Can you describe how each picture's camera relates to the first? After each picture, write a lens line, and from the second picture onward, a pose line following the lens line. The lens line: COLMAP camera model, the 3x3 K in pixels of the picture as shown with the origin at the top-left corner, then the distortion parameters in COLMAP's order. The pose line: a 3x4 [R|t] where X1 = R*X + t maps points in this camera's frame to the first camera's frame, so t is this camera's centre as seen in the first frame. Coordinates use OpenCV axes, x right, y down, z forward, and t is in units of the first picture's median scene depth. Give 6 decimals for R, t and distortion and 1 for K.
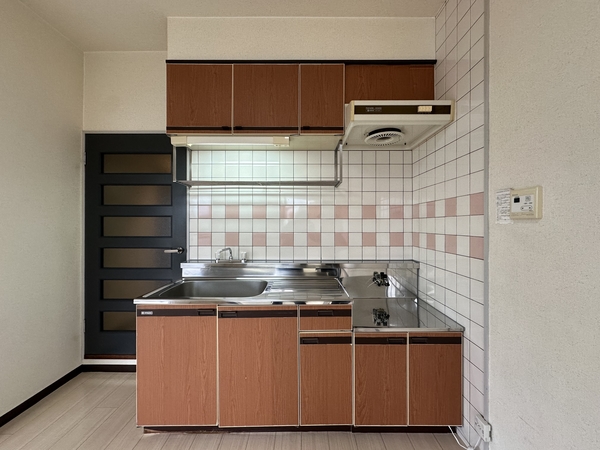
lens RADIAL K [[253.8, 0, 300.6], [0, 253.8, 217.7], [0, 0, 1]] dist [-0.000875, -0.000123]
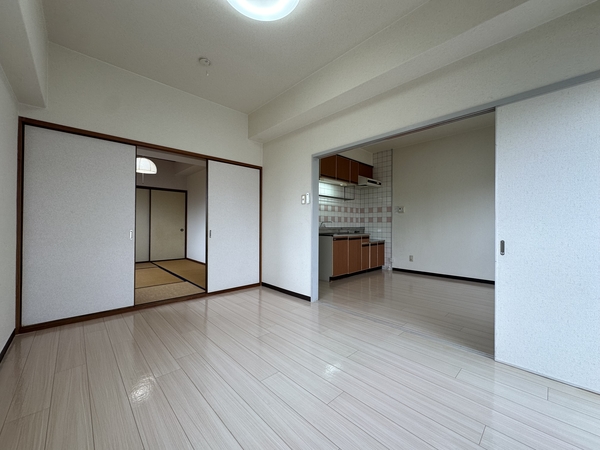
lens RADIAL K [[253.8, 0, 300.6], [0, 253.8, 217.7], [0, 0, 1]] dist [-0.000875, -0.000123]
pose [[0.711807, 0.014422, 0.702227, -3.020722], [-0.024127, 0.999701, 0.003926, 0.097178], [-0.701960, -0.019737, 0.711942, -0.885899]]
